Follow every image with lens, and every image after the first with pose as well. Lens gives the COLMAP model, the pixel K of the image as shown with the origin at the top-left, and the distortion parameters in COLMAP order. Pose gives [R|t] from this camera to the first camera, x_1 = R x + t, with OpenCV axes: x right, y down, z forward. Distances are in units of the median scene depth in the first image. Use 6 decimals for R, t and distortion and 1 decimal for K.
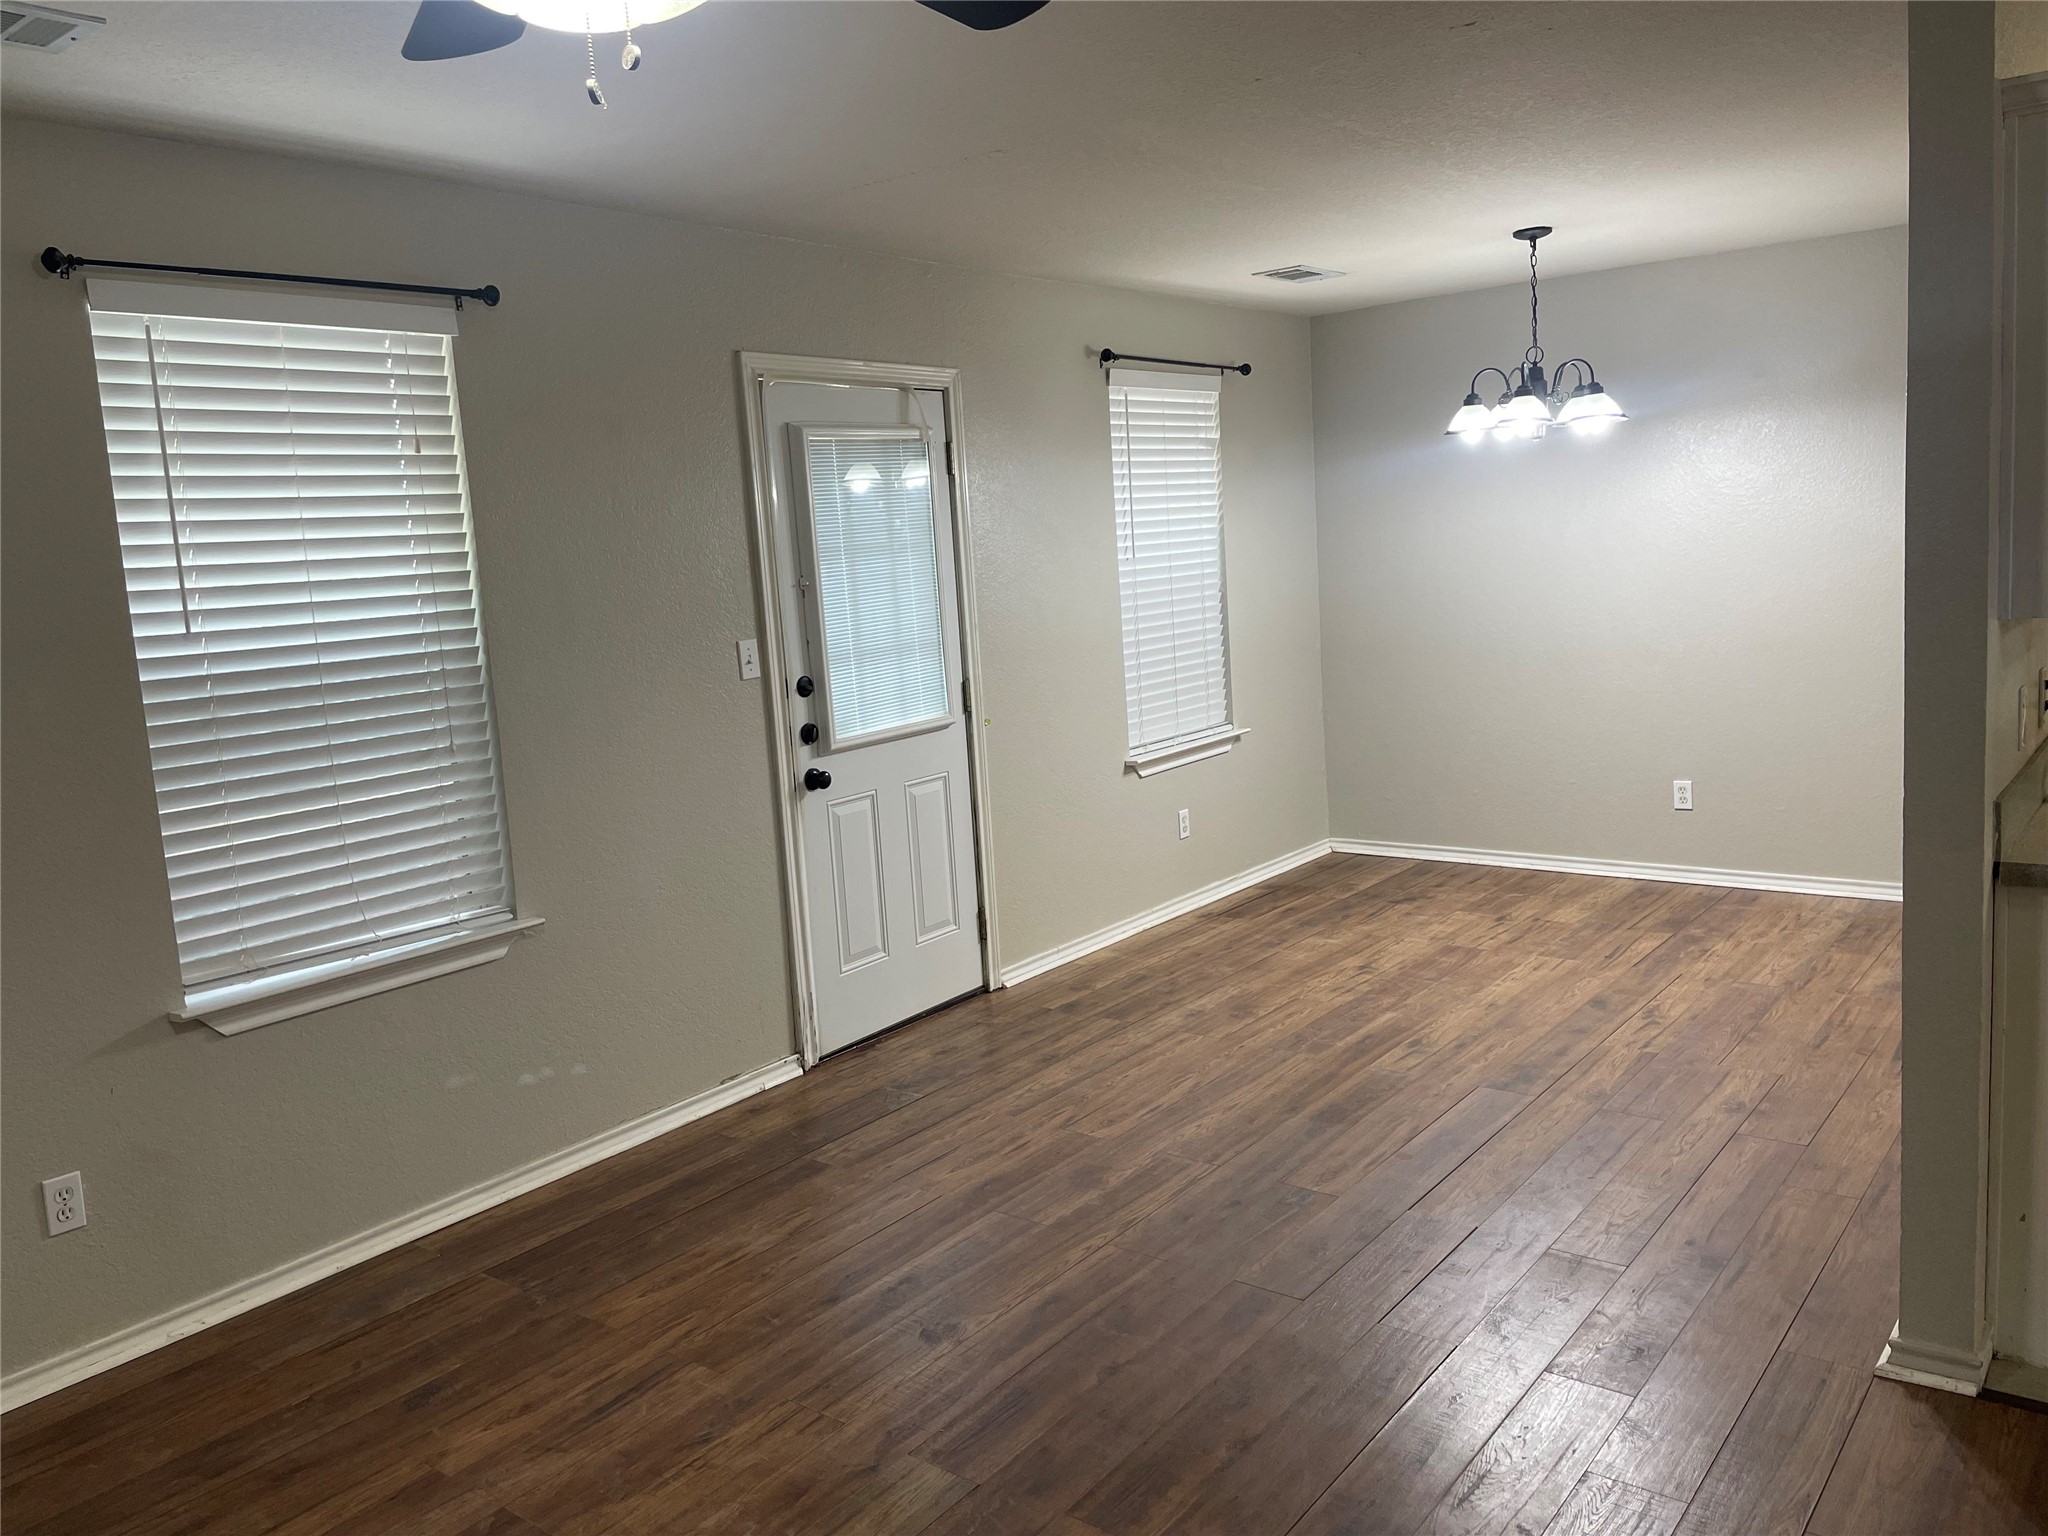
lens RADIAL K [[1538.1, 0, 1024.0], [0, 1538.1, 768.0], [0, 0, 1]] dist [-0.000345, -0.005767]
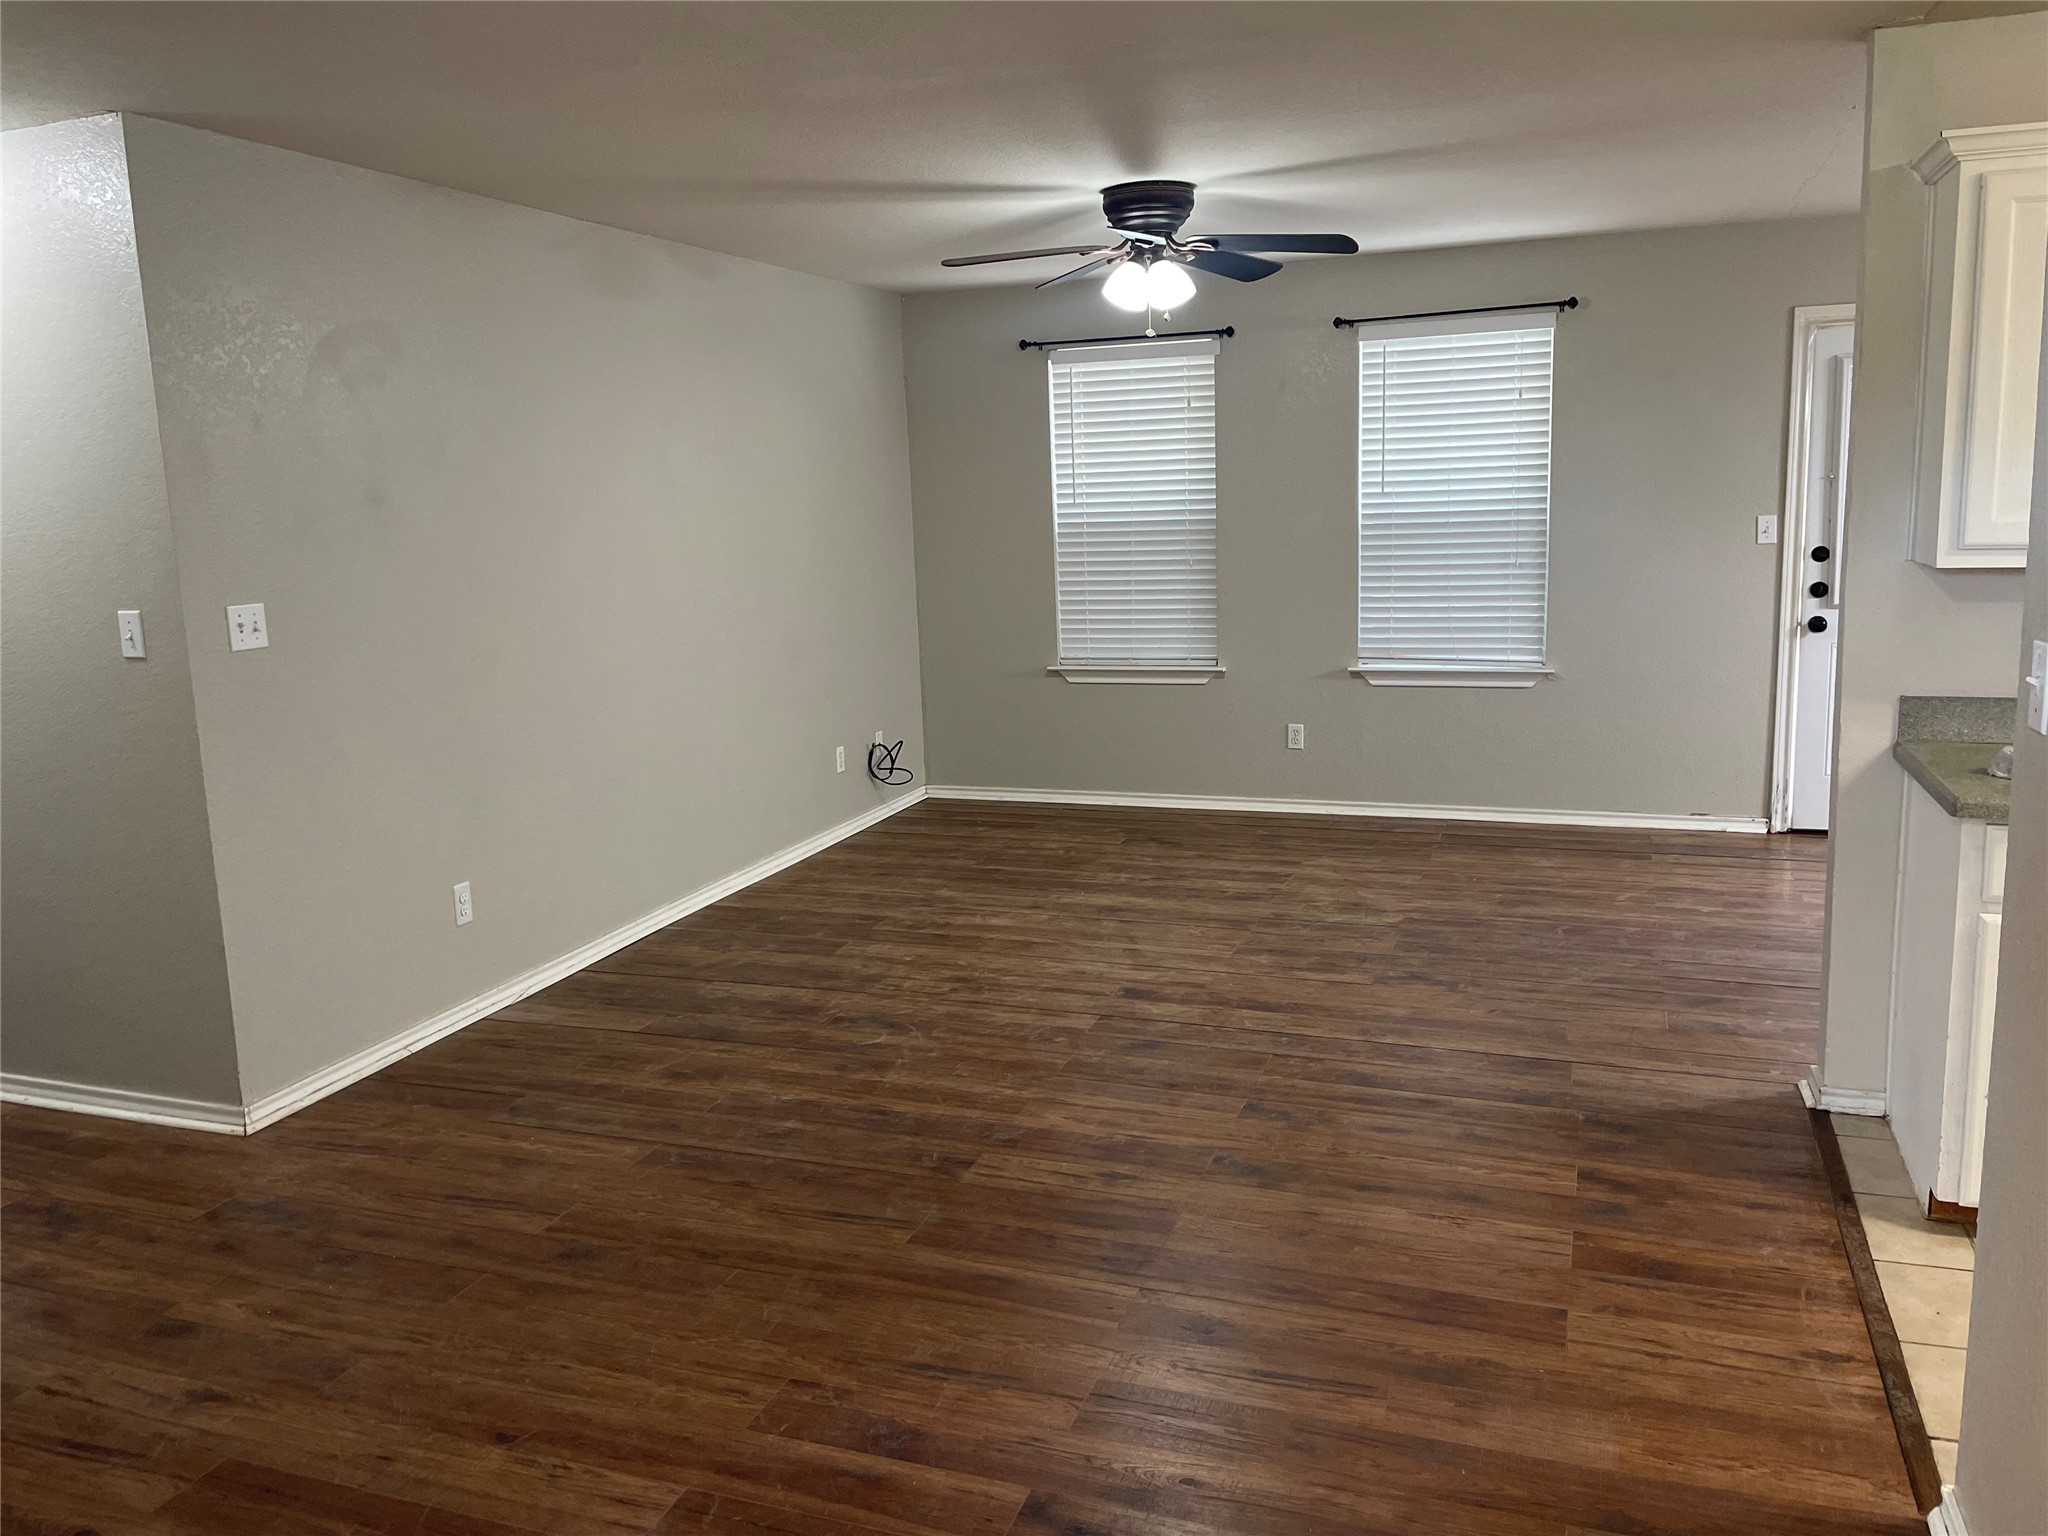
lens RADIAL K [[1538.1, 0, 1024.0], [0, 1538.1, 768.0], [0, 0, 1]] dist [-0.000345, -0.005767]
pose [[0.303938, 0.219722, -0.927008, 1.181195], [-0.119775, 0.974133, 0.191621, -0.056681], [0.945133, 0.052792, 0.322393, -0.108485]]
